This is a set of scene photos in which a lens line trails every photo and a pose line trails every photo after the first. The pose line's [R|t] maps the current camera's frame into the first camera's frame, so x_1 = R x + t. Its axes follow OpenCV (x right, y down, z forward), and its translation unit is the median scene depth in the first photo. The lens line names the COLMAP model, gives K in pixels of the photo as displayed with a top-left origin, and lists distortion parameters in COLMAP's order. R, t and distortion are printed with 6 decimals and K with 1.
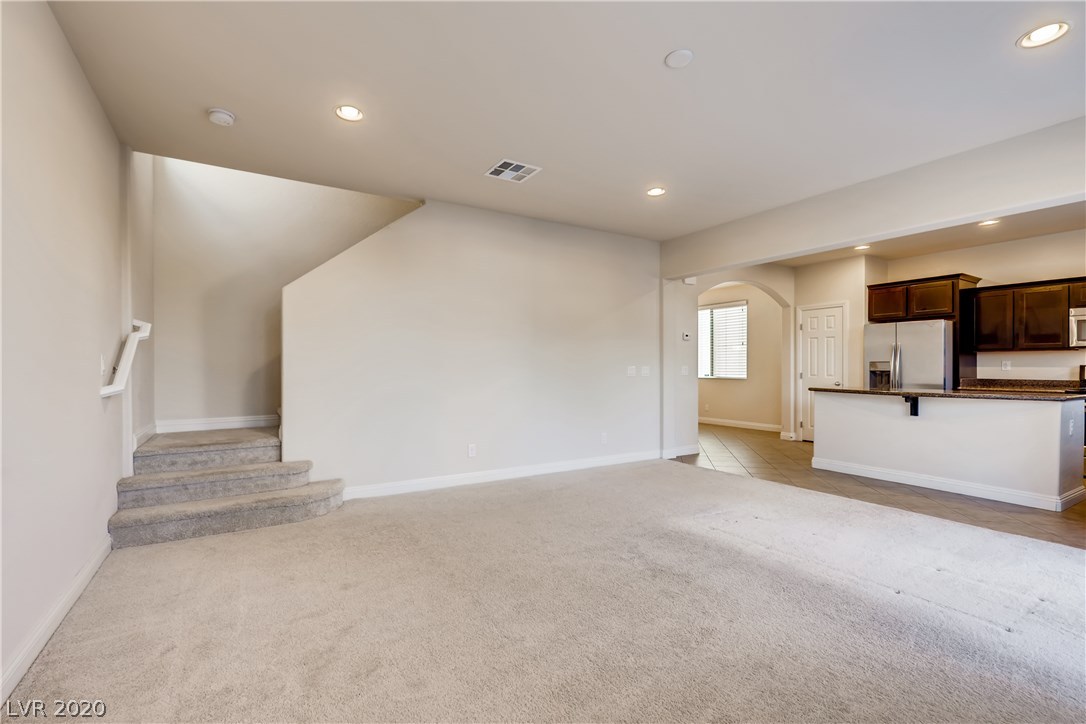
lens RADIAL K [[492.3, 0, 540.5], [0, 492.3, 366.9], [0, 0, 1]] dist [0.000275, -0.000740]
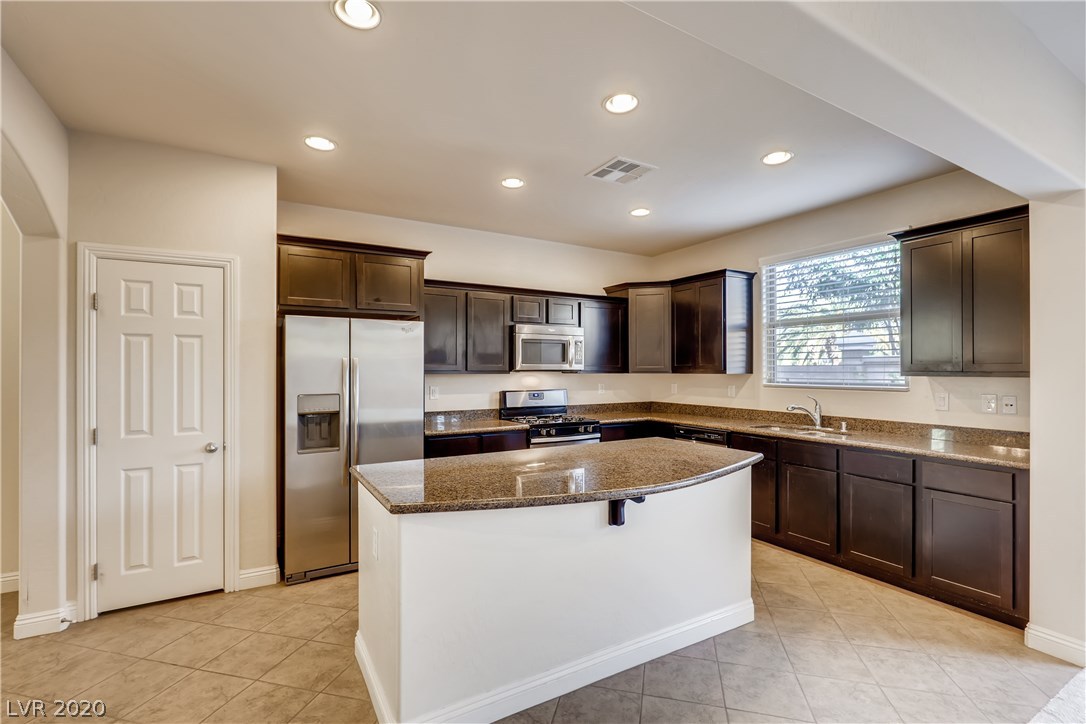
lens RADIAL K [[492.3, 0, 540.5], [0, 492.3, 366.9], [0, 0, 1]] dist [0.000275, -0.000740]
pose [[0.031180, -0.000043, 0.999514, 0.219570], [0.001428, 0.999999, -0.000001, -0.040556], [-0.999513, 0.001428, 0.031180, 0.815736]]
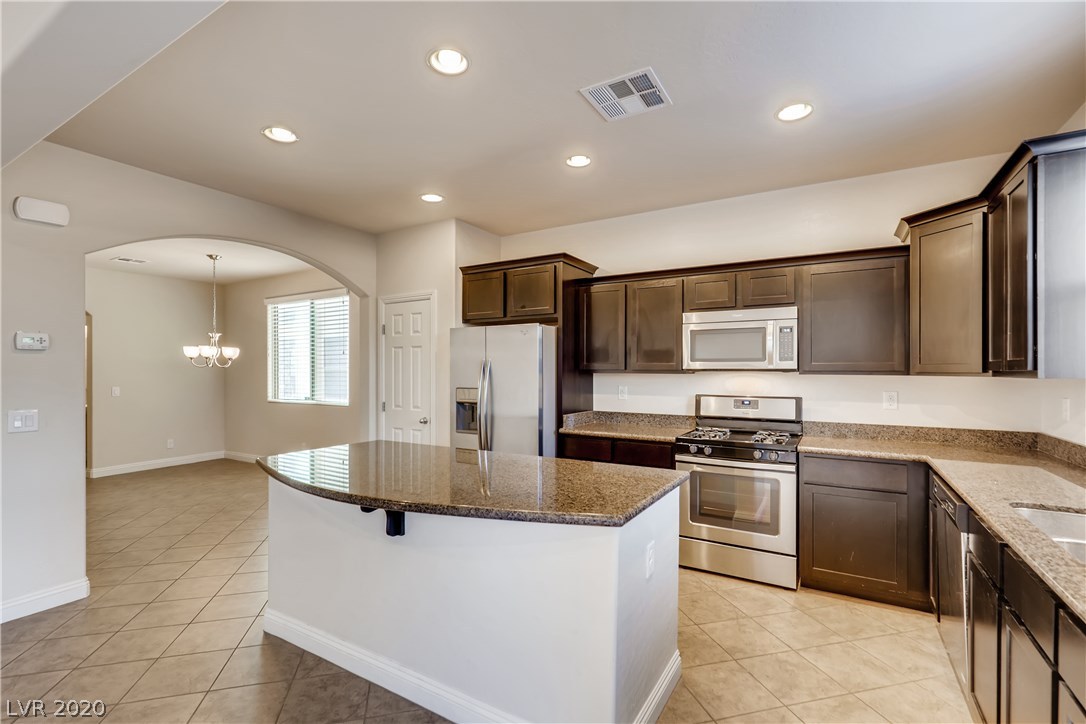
lens RADIAL K [[493.9, 0, 538.2], [0, 493.9, 367.9], [0, 0, 1]] dist [0.003922, -0.000146]
pose [[0.894832, -0.002364, 0.446397, 0.521328], [0.003306, 0.999994, -0.001331, -0.037405], [-0.446391, 0.002667, 0.894834, 0.421632]]
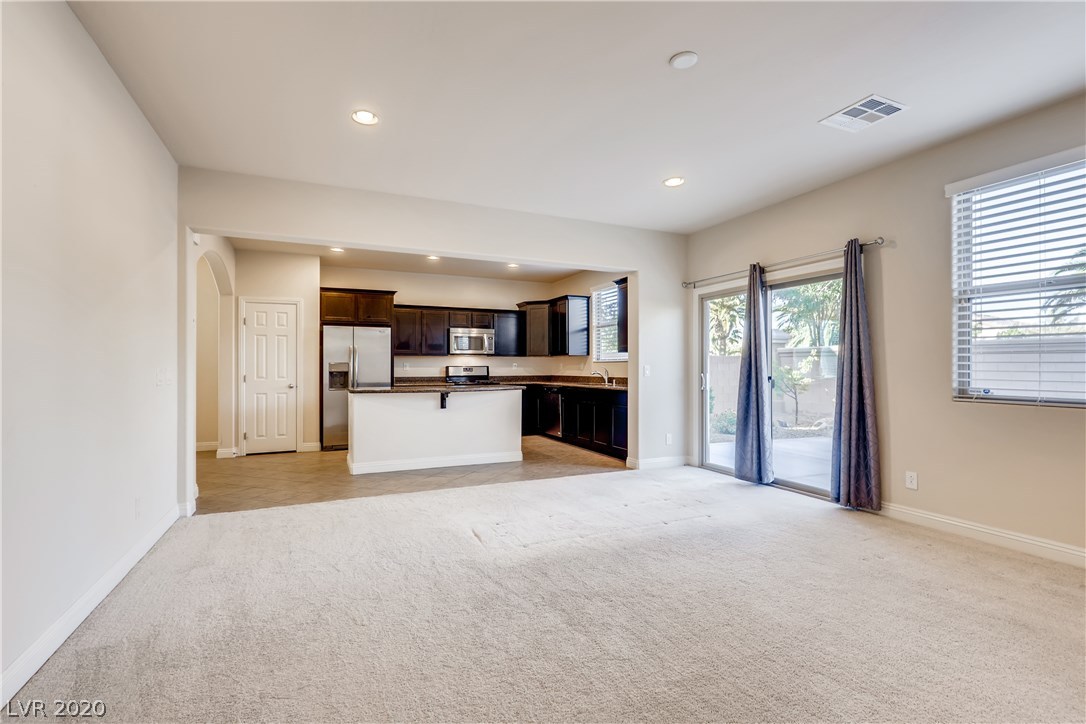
lens RADIAL K [[493.9, 0, 538.2], [0, 493.9, 367.9], [0, 0, 1]] dist [0.003922, -0.000146]
pose [[0.140354, -0.003062, 0.990097, -0.303840], [0.003346, 0.999991, 0.002618, -0.001367], [-0.990096, 0.002946, 0.140363, 0.465924]]
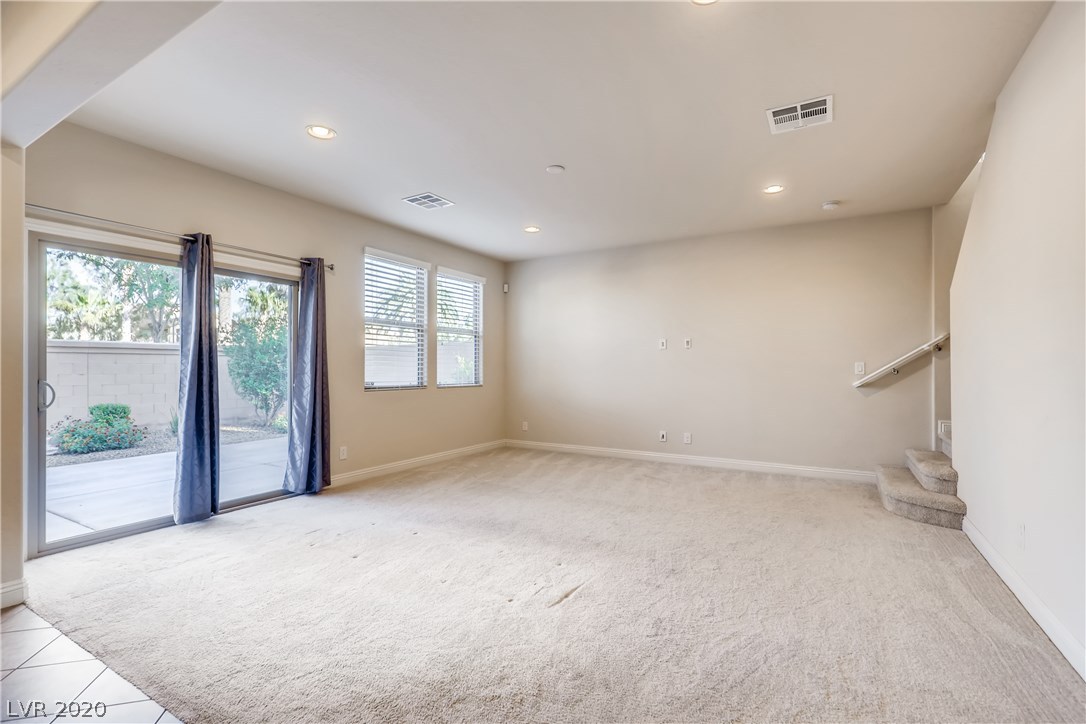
lens RADIAL K [[493.9, 0, 538.2], [0, 493.9, 367.9], [0, 0, 1]] dist [0.003922, -0.000146]
pose [[-0.890304, -0.003297, -0.455354, 0.419609], [-0.003905, 0.999992, 0.000394, -0.001382], [0.455349, 0.002129, -0.890310, 0.951477]]
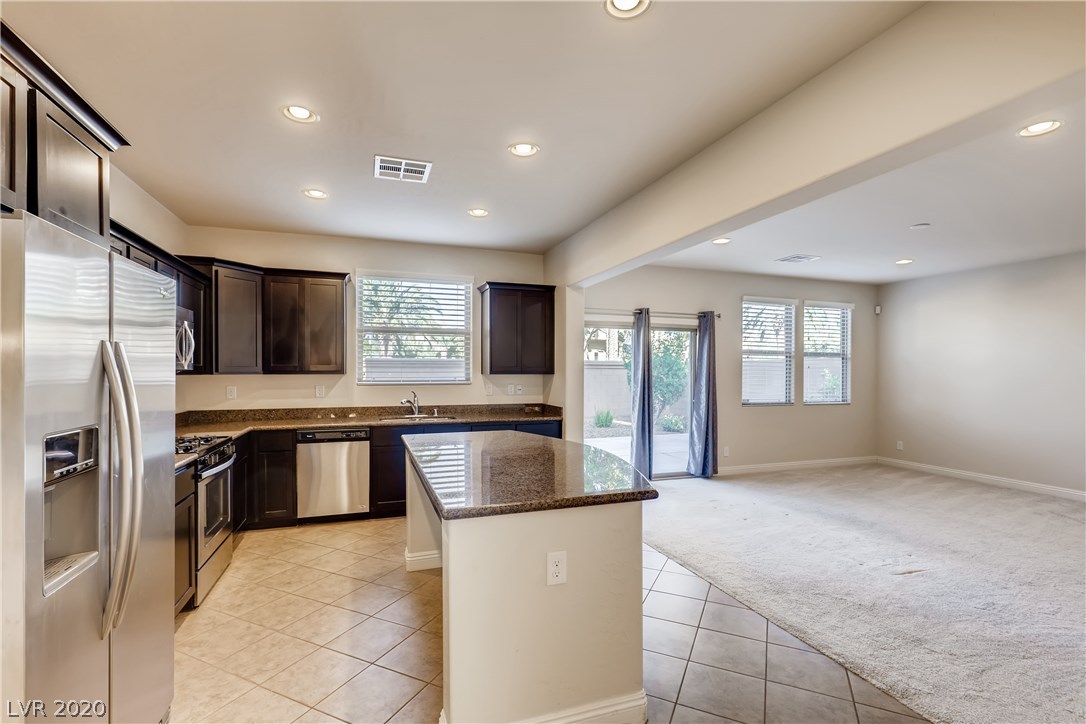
lens RADIAL K [[493.9, 0, 538.2], [0, 493.9, 367.9], [0, 0, 1]] dist [0.003922, -0.000146]
pose [[-0.976198, -0.008015, 0.216732, 0.502577], [-0.007935, 0.999968, 0.001241, -0.042384], [-0.216735, -0.000508, -0.976230, 1.233455]]
